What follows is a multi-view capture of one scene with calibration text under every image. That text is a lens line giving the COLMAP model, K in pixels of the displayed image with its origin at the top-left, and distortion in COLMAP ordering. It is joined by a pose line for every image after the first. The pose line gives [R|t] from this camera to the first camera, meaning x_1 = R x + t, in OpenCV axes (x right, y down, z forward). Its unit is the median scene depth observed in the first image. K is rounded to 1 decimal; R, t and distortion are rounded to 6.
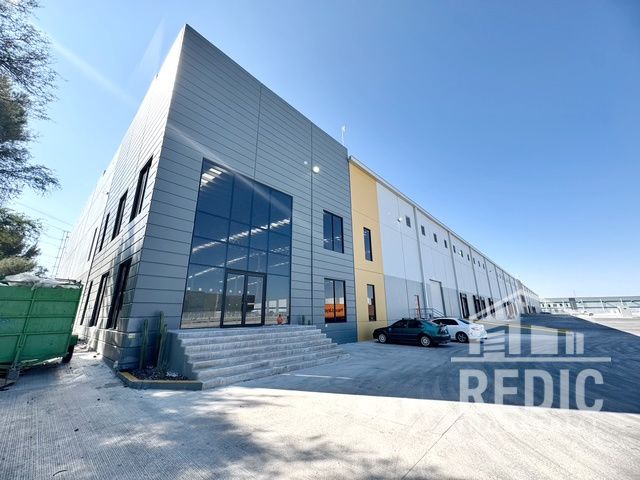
lens RADIAL K [[255.0, 0, 319.5], [0, 255.0, 240.7], [0, 0, 1]] dist [-0.002300, 0.000322]
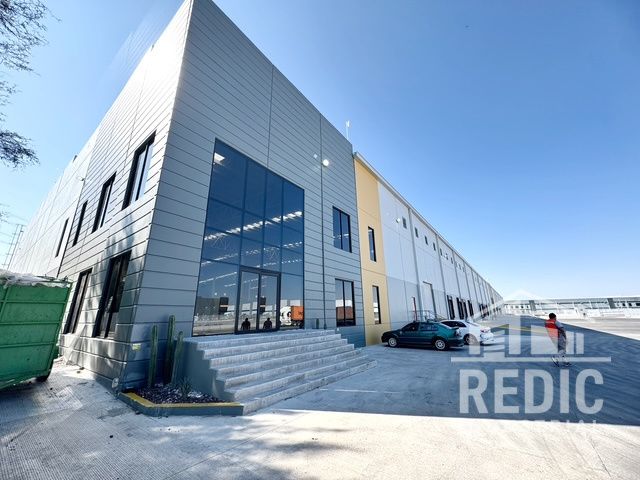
lens RADIAL K [[255.0, 0, 319.5], [0, 255.0, 240.7], [0, 0, 1]] dist [-0.002300, 0.000322]
pose [[0.995514, 0.021139, 0.092221, -0.135503], [-0.020316, 0.999745, -0.009859, 0.020305], [-0.092406, 0.007942, 0.995690, 0.080466]]
